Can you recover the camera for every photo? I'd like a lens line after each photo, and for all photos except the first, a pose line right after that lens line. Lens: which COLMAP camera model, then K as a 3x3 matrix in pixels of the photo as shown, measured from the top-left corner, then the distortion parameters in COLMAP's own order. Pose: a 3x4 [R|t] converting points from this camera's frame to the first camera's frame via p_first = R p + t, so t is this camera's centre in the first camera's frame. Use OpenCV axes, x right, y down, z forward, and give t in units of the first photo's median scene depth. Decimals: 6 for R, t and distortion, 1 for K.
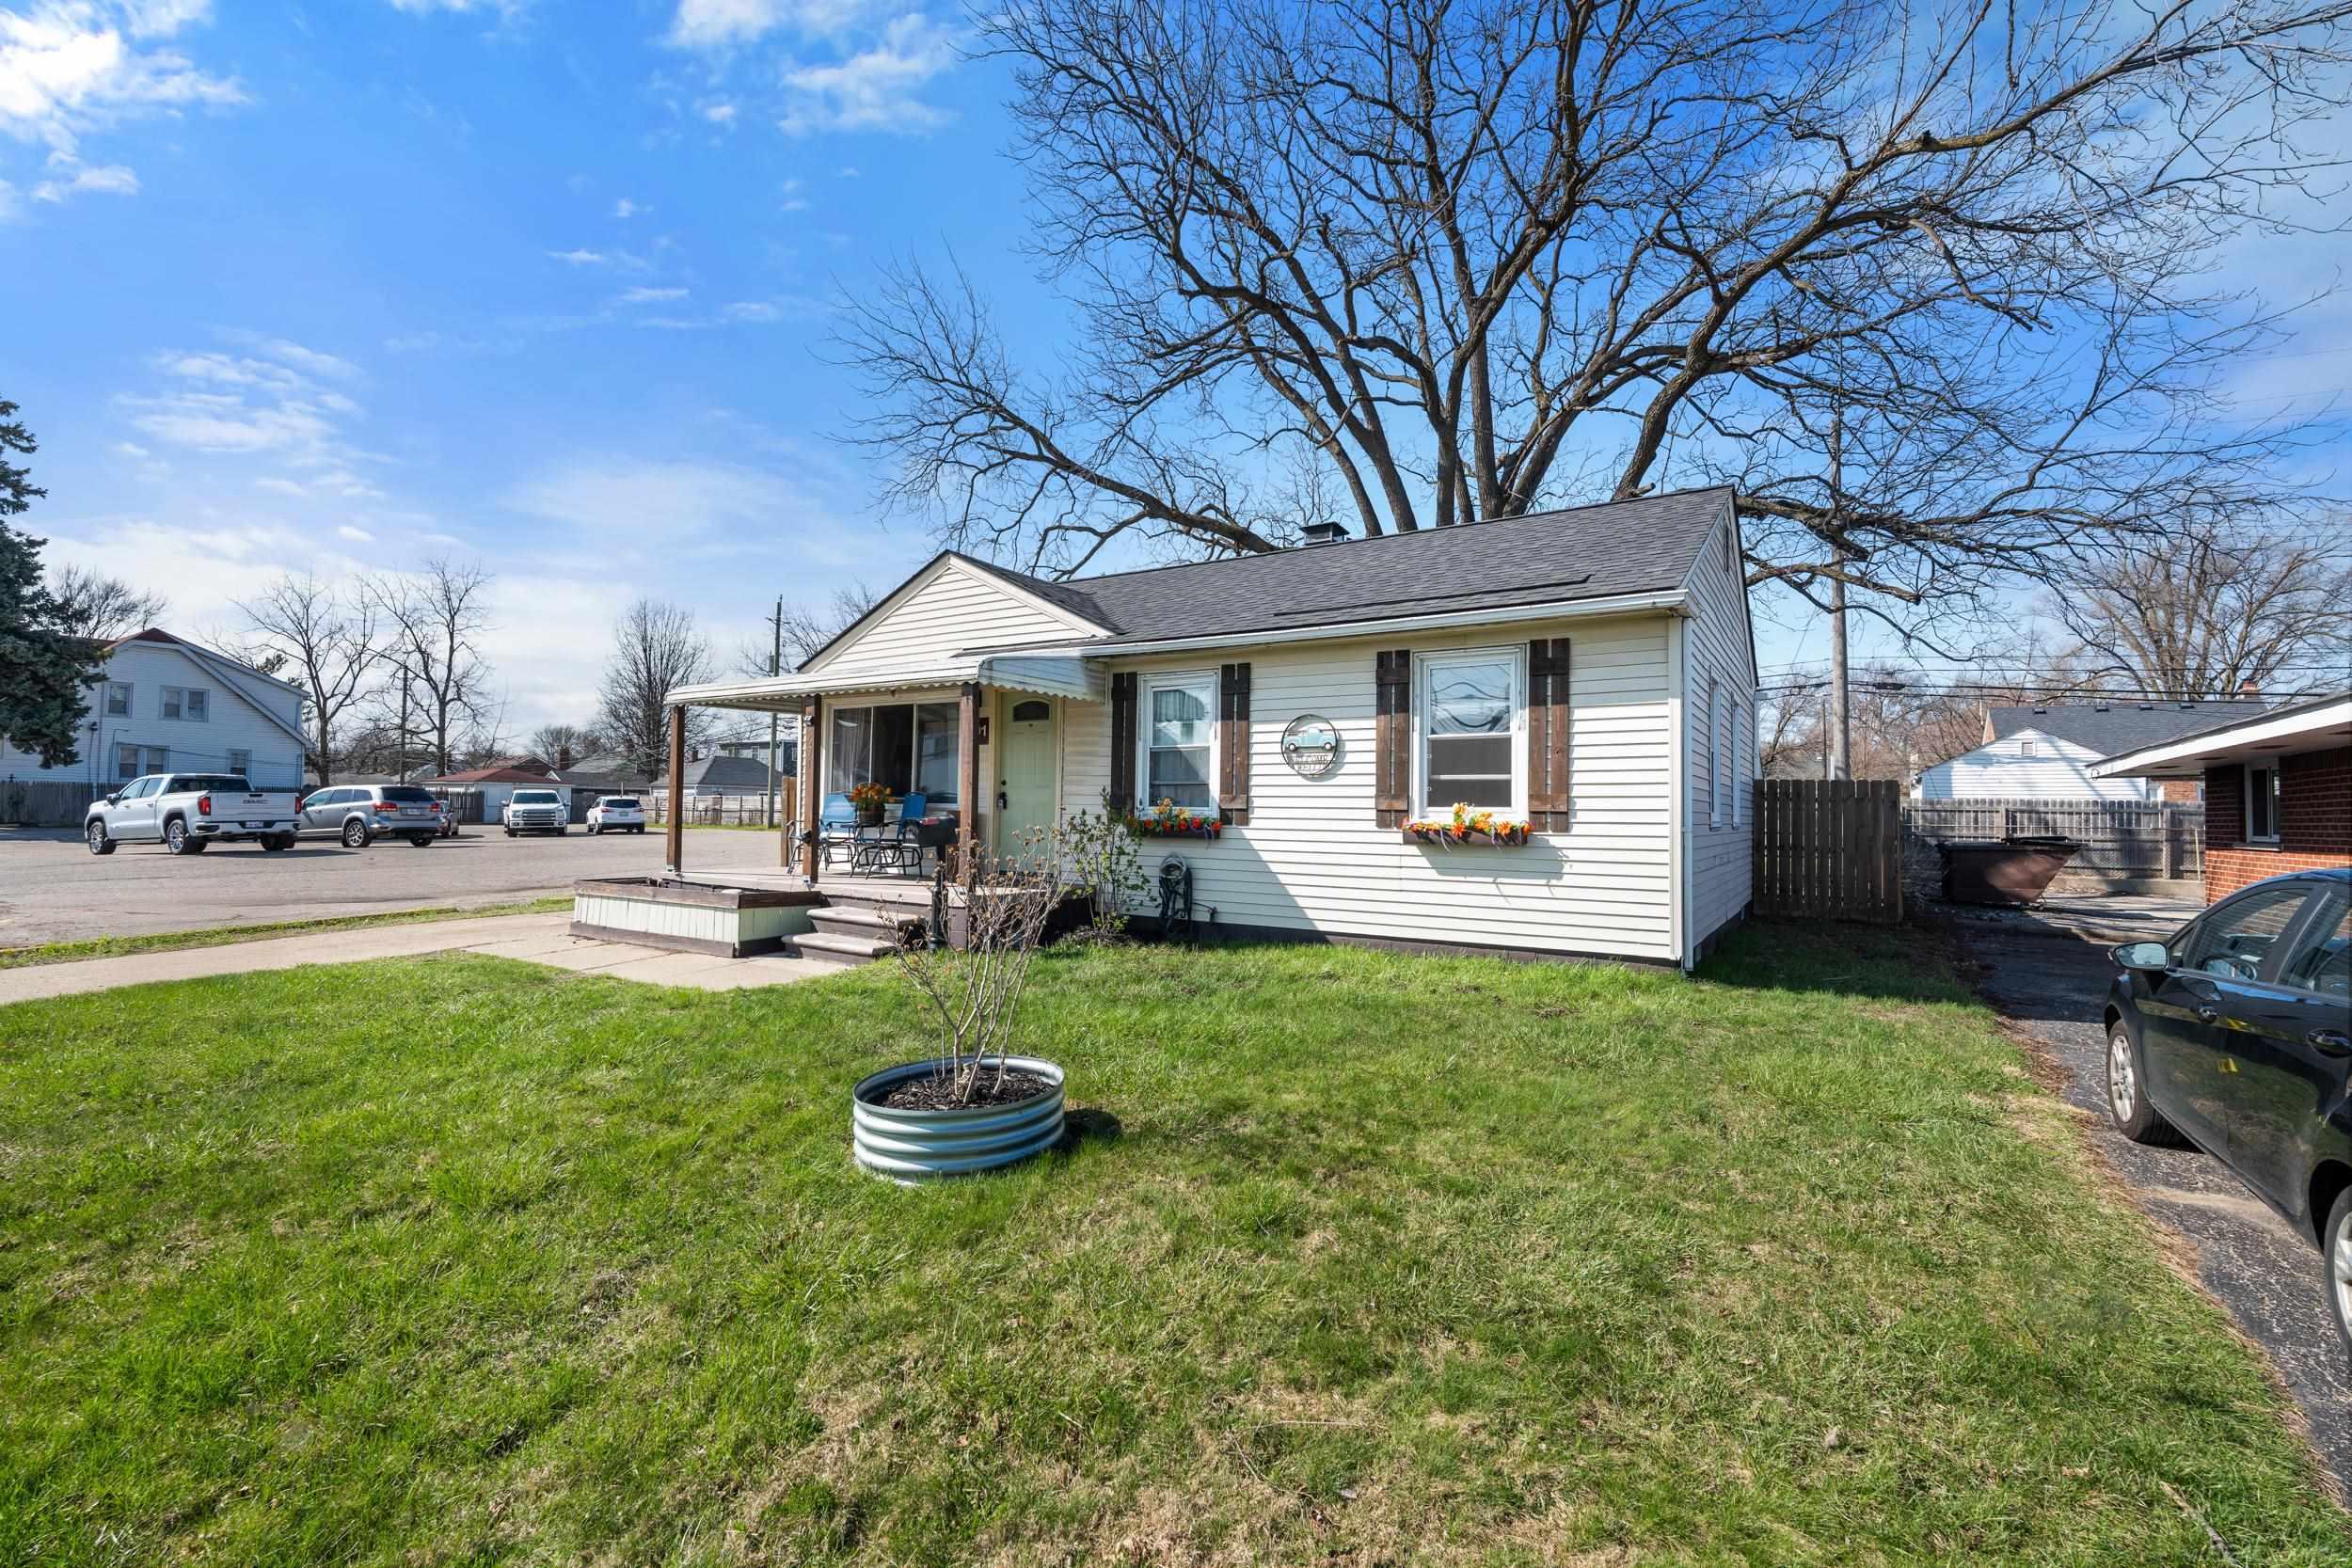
lens RADIAL K [[1044.8, 0, 1188.1], [0, 1044.8, 789.4], [0, 0, 1]] dist [-0.002365, 0.000548]
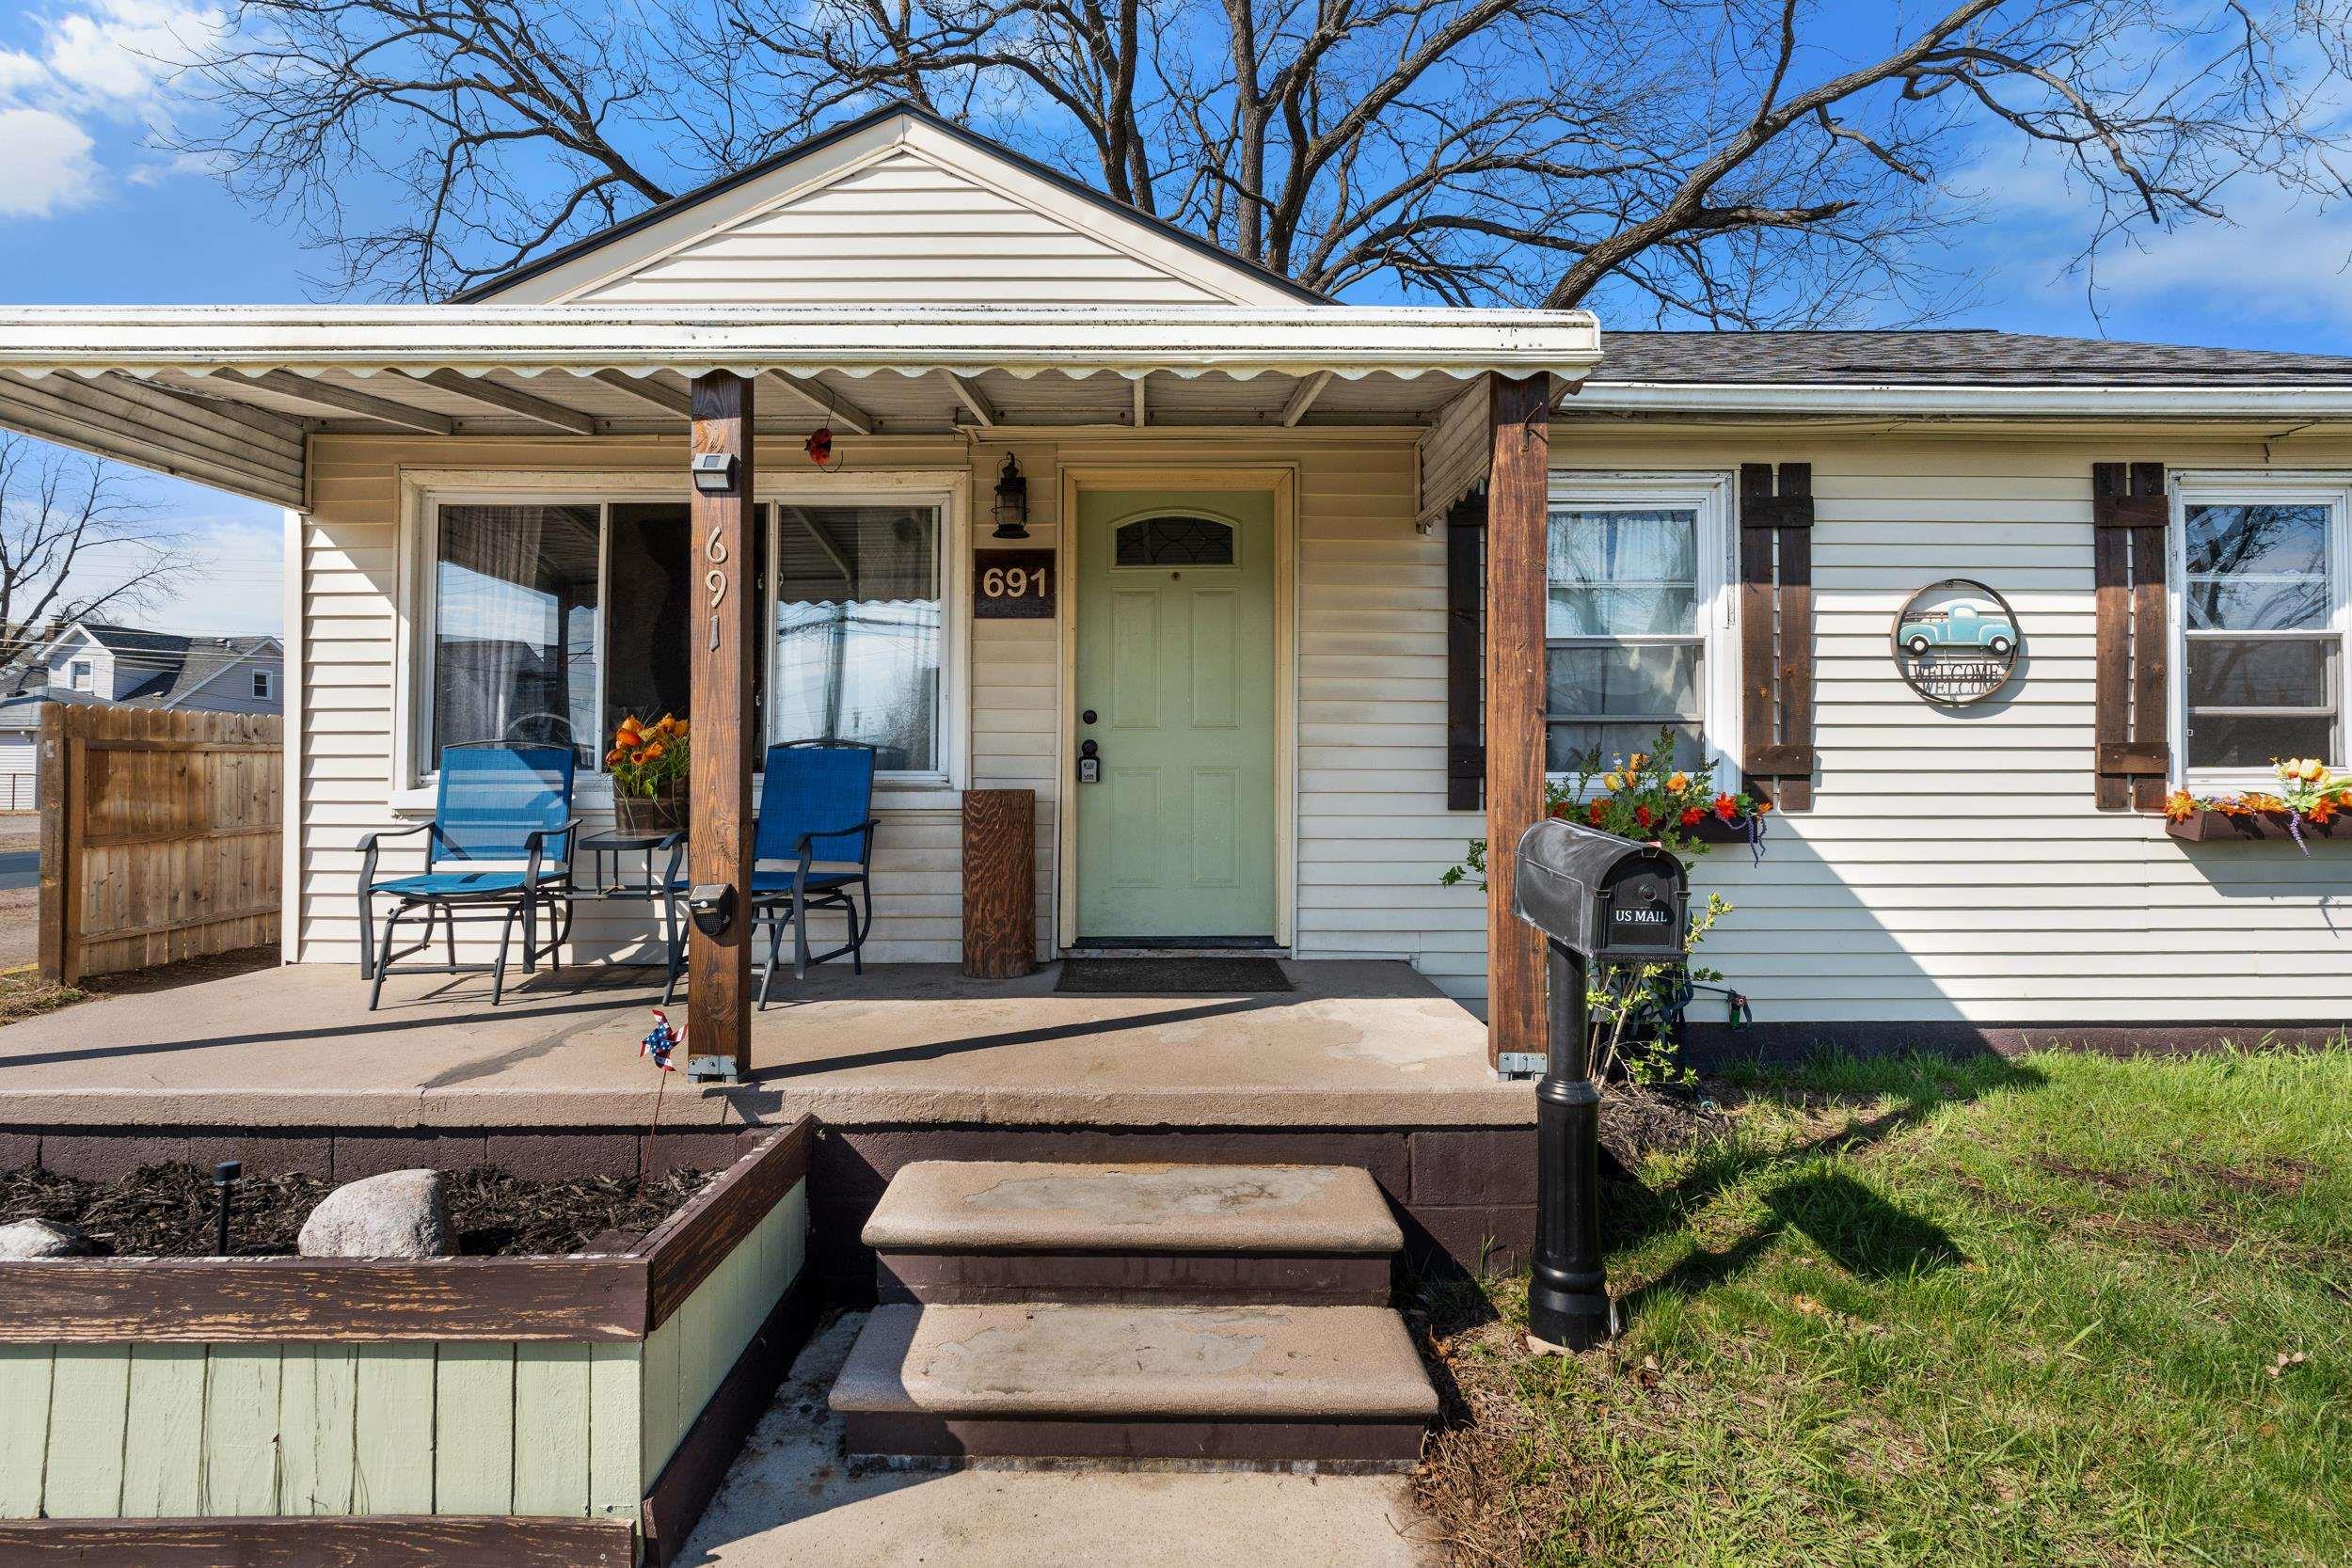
lens RADIAL K [[1044.8, 0, 1159.9], [0, 1044.8, 750.6], [0, 0, 1]] dist [-0.002365, 0.000548]
pose [[0.831505, -0.006532, 0.555480, -0.461801], [-0.000139, 0.999928, 0.011965, 0.002237], [-0.555518, -0.010026, 0.831444, 0.799548]]
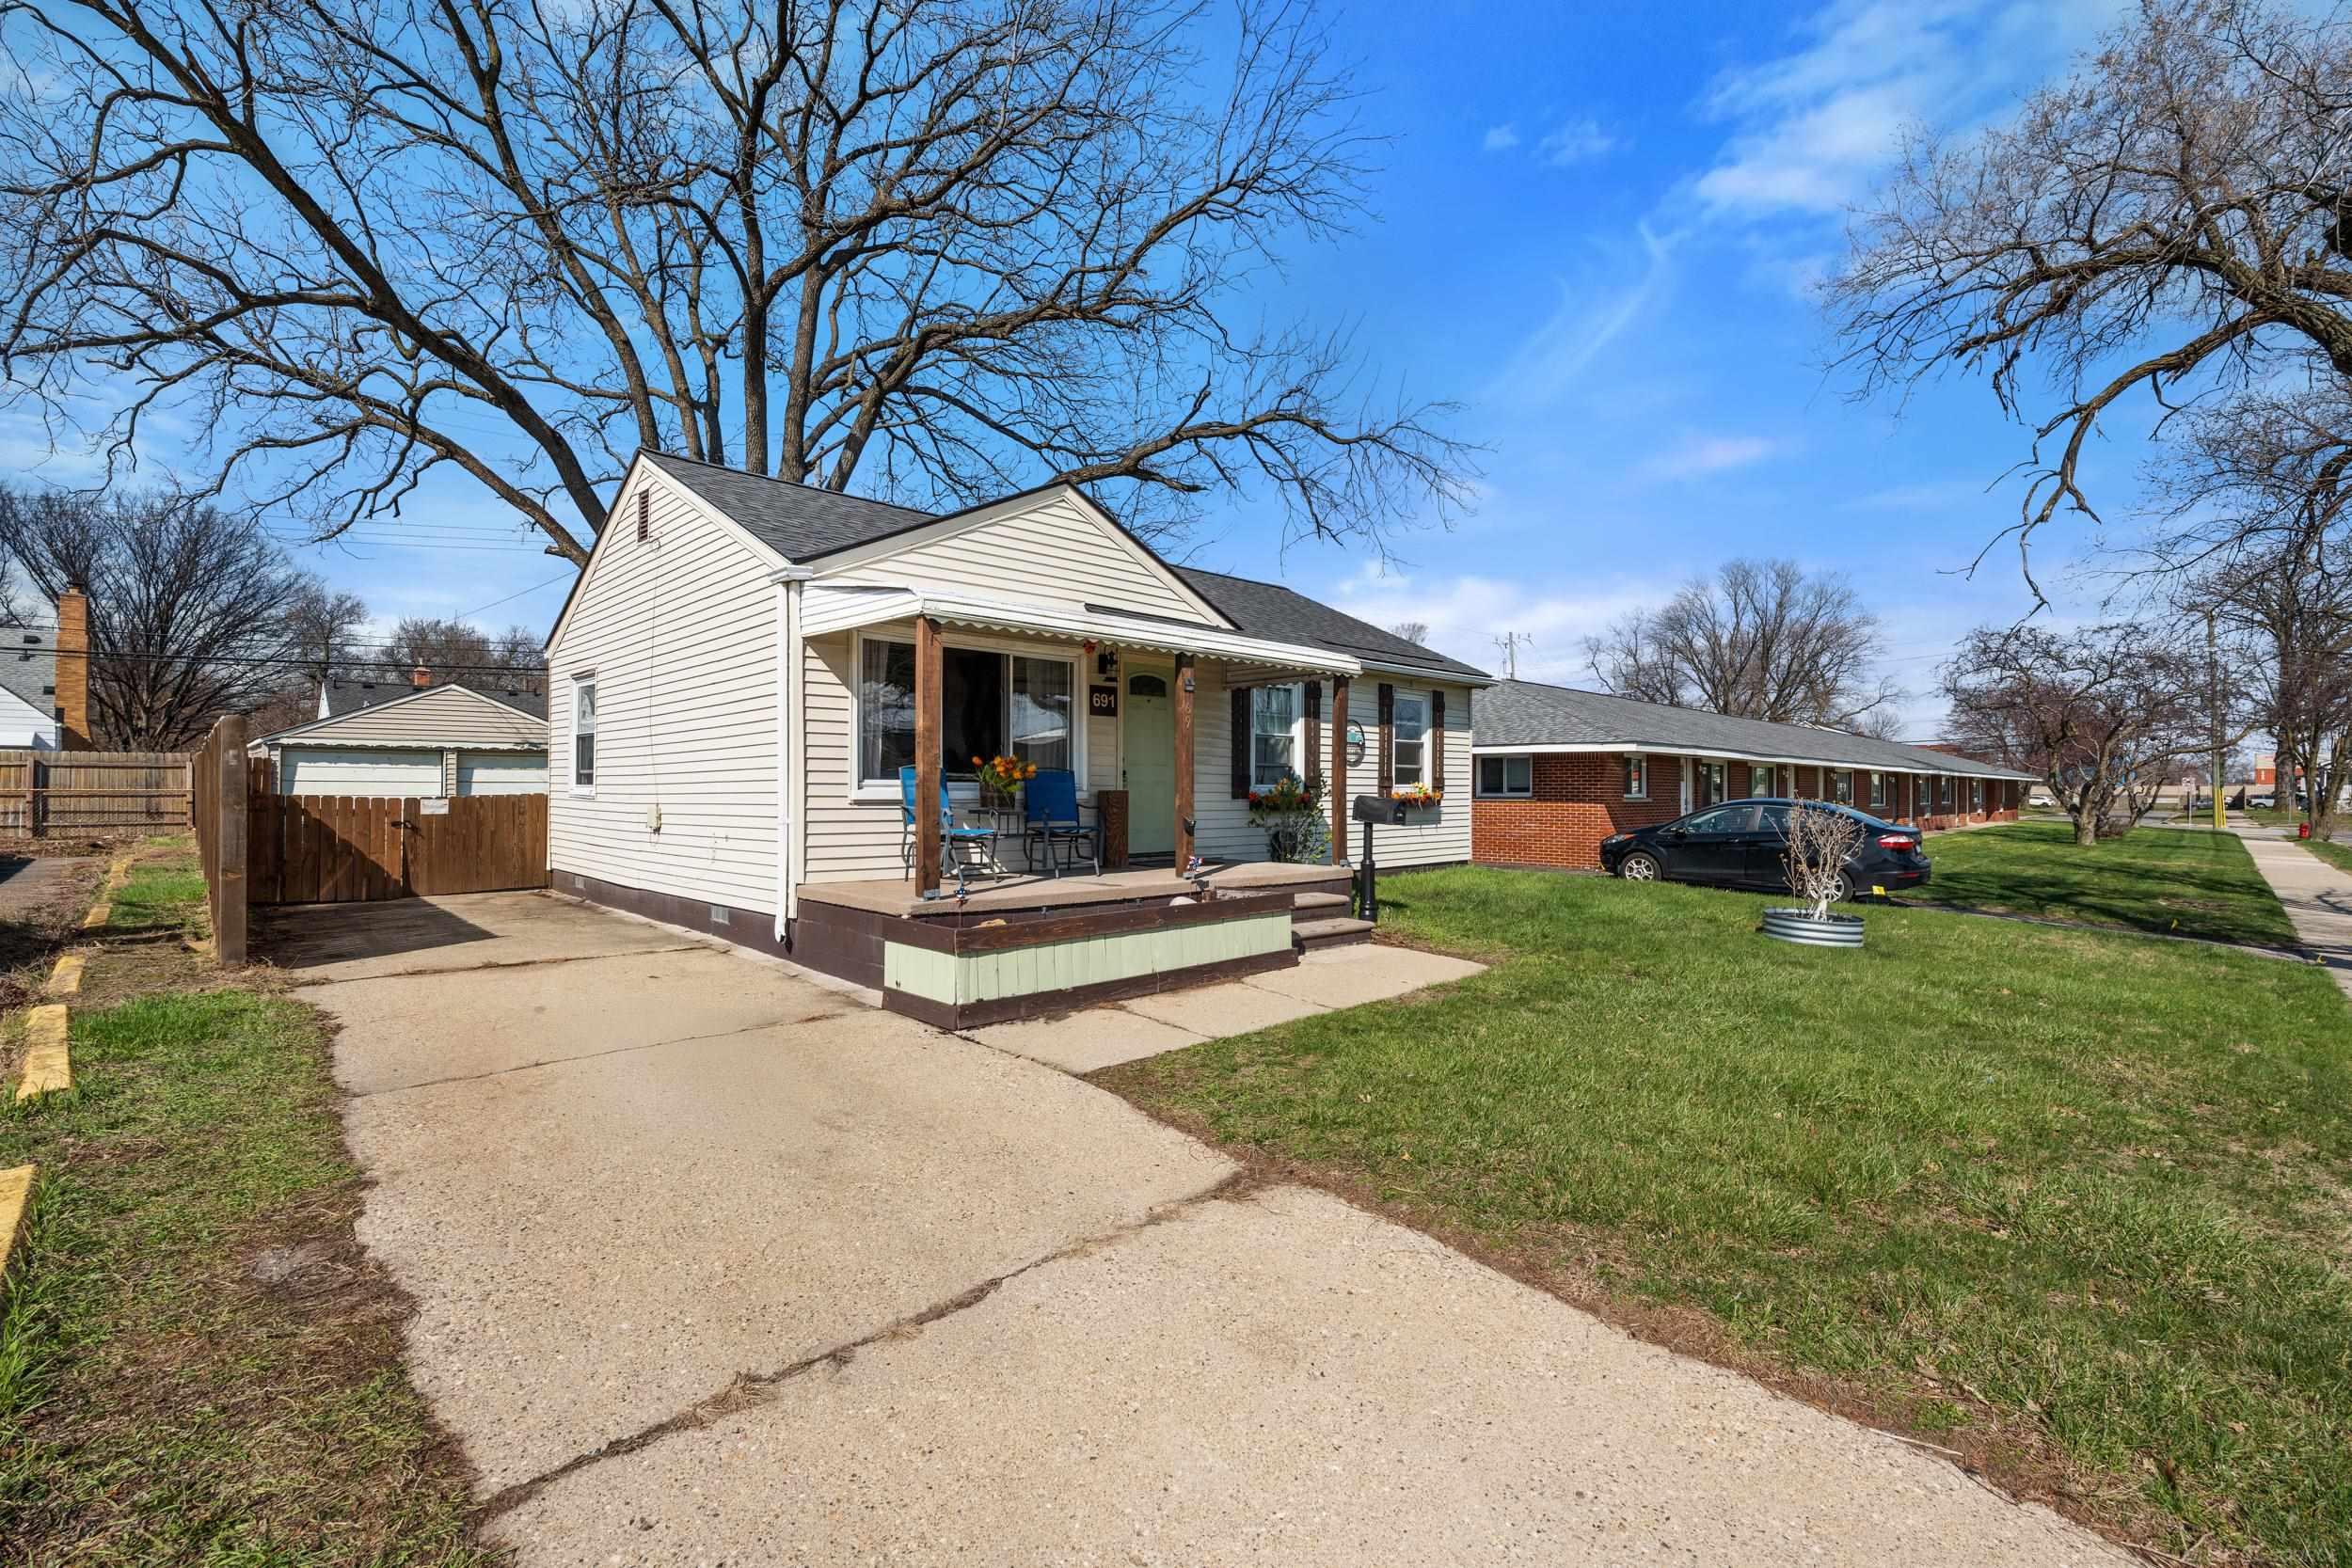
lens RADIAL K [[1044.8, 0, 1200.2], [0, 1044.8, 782.6], [0, 0, 1]] dist [-0.002365, 0.000548]
pose [[0.190707, -0.004506, 0.981637, -1.305822], [-0.019909, 0.999766, 0.008457, 0.005699], [-0.981445, -0.021156, 0.190573, 0.927759]]
